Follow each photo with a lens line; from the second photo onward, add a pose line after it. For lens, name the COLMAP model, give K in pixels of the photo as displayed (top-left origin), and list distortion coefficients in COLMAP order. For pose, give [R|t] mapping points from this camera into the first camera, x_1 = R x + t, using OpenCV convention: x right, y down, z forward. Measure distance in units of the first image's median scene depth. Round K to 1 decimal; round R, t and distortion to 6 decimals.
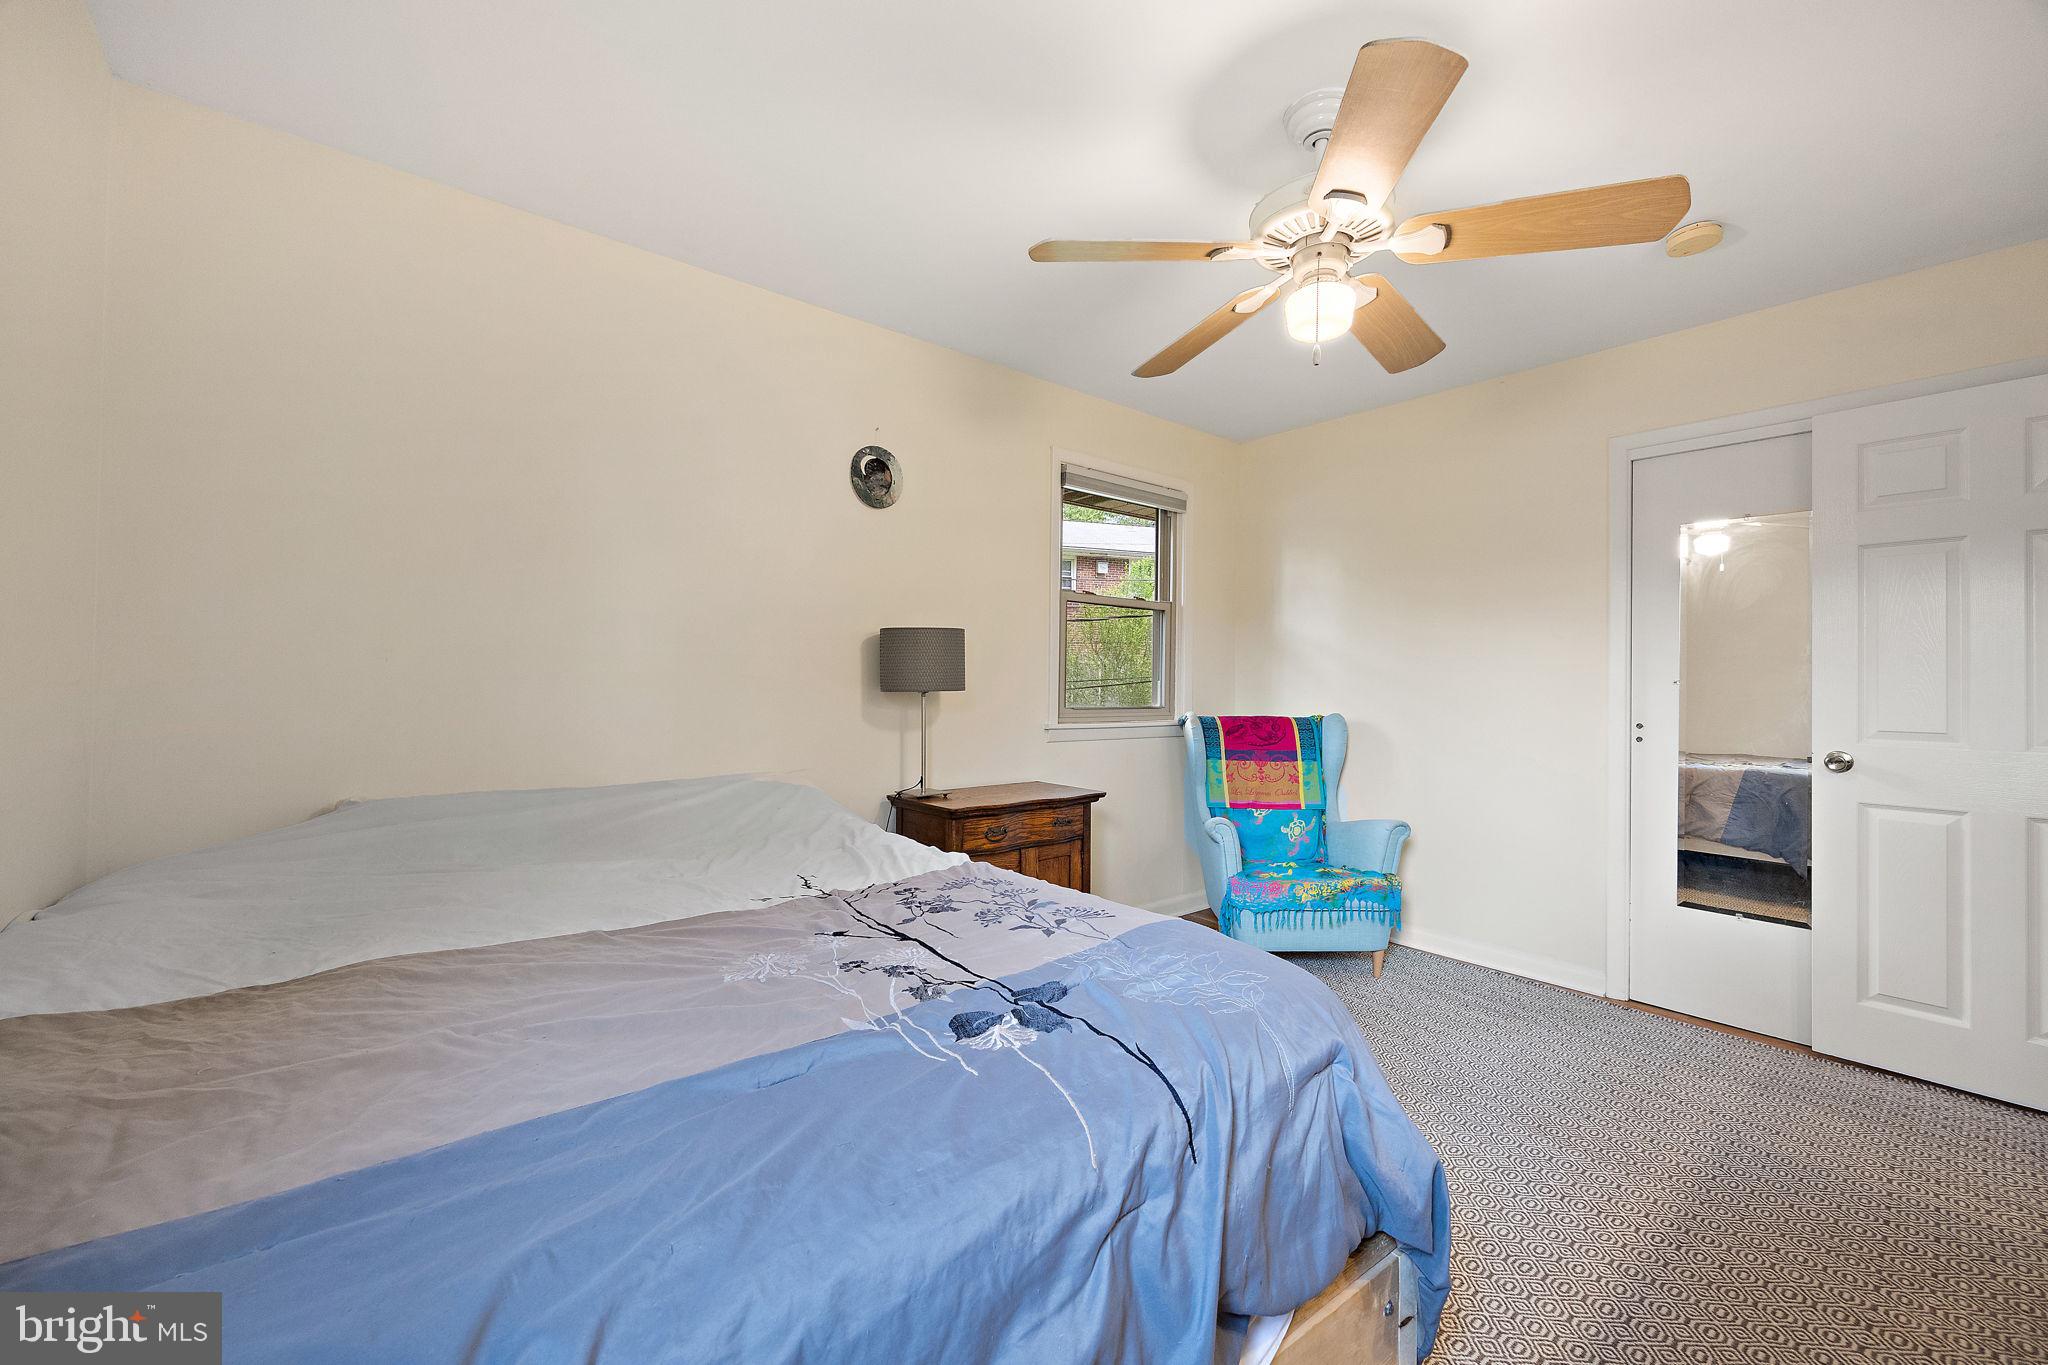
lens RADIAL K [[792.1, 0, 1023.2], [0, 792.1, 683.6], [0, 0, 1]] dist [-0.001164, -0.000169]
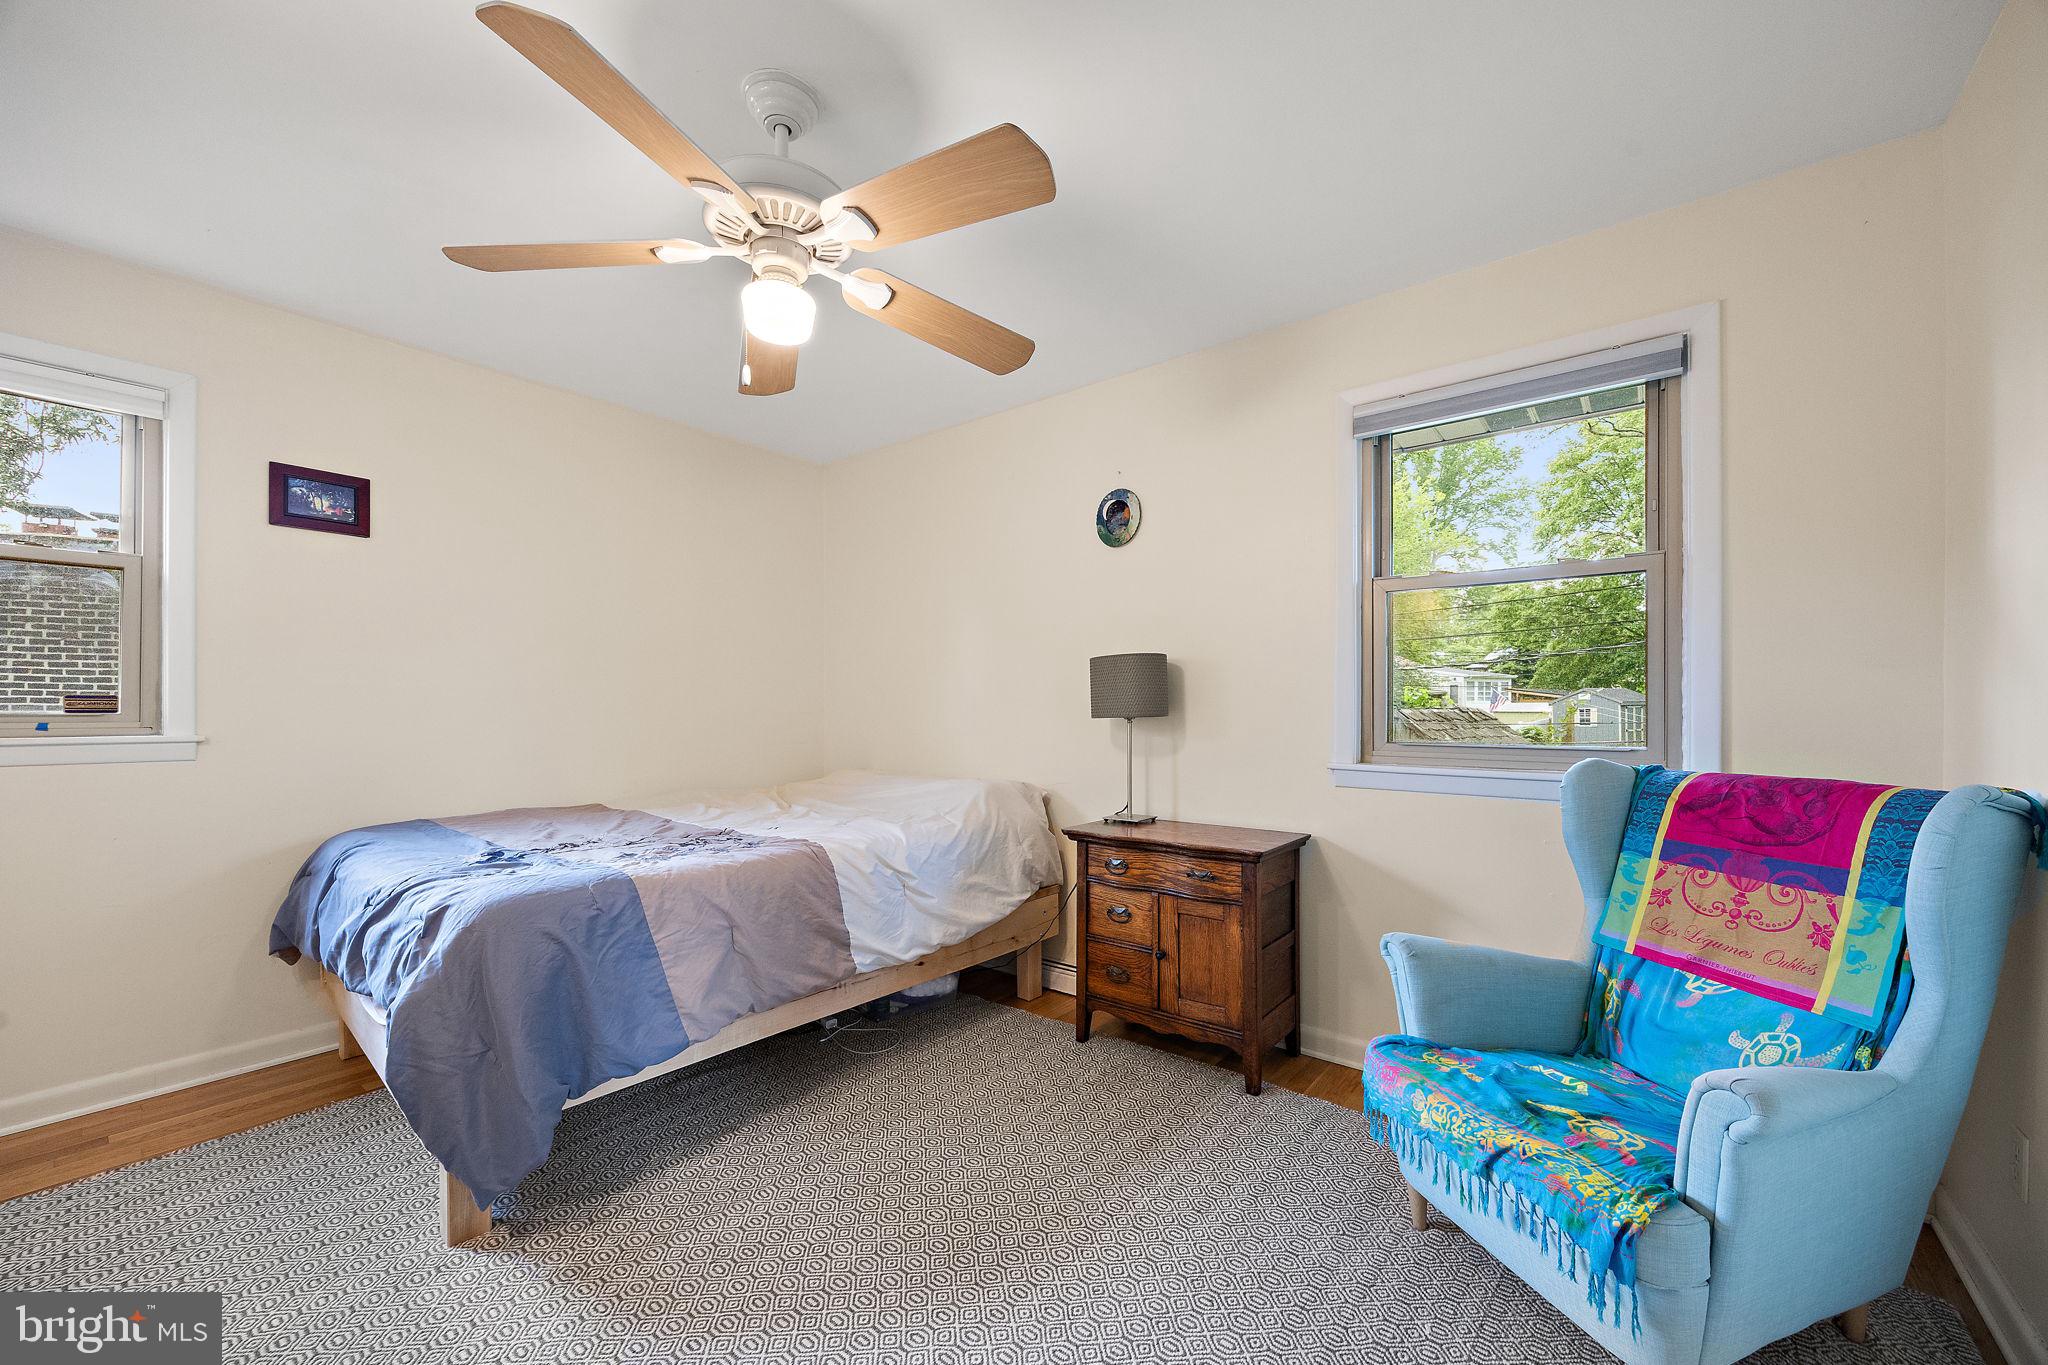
lens RADIAL K [[792.1, 0, 1022.8], [0, 792.1, 698.4], [0, 0, 1]] dist [-0.001164, -0.000169]
pose [[0.213167, -0.020426, -0.976802, 0.663008], [0.004363, 0.999791, -0.019955, 0.003761], [0.977006, -0.000008, 0.213211, 0.514831]]
